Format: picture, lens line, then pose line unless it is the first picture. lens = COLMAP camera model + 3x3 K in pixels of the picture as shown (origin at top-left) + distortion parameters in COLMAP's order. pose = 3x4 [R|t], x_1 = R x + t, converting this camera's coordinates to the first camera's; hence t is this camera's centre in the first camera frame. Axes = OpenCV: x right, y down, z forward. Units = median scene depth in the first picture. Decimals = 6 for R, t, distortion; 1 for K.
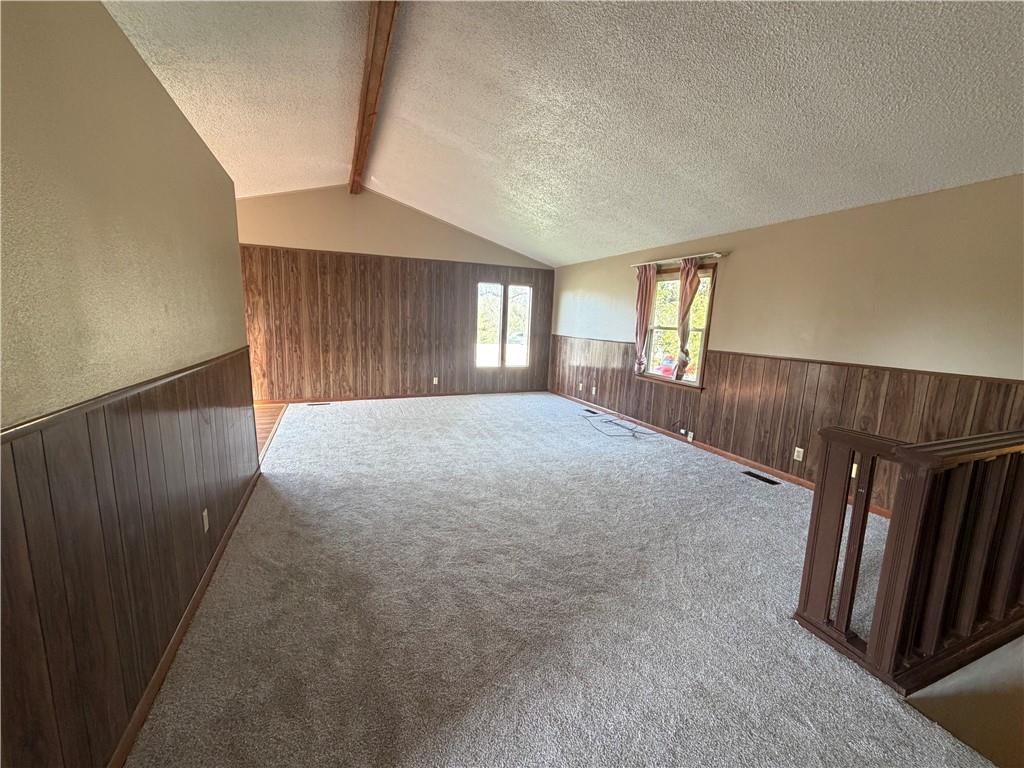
lens RADIAL K [[406.1, 0, 503.3], [0, 406.1, 383.7], [0, 0, 1]] dist [0.002588, -0.000683]
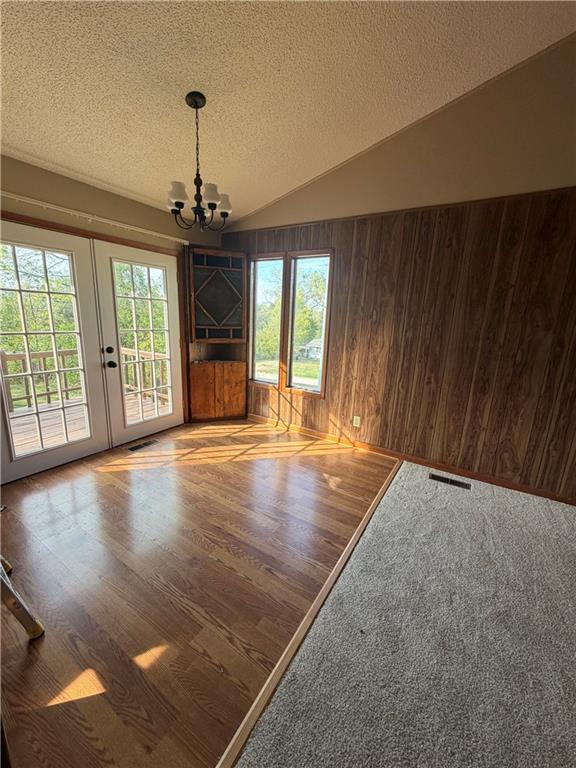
lens RADIAL K [[304.6, 0, 293.3], [0, 304.6, 382.7], [0, 0, 1]] dist [0.002588, -0.000683]
pose [[0.588002, 0.171304, -0.790512, -0.273793], [-0.152273, 0.983285, 0.099814, -0.096917], [0.794397, 0.061683, 0.604259, 0.571790]]
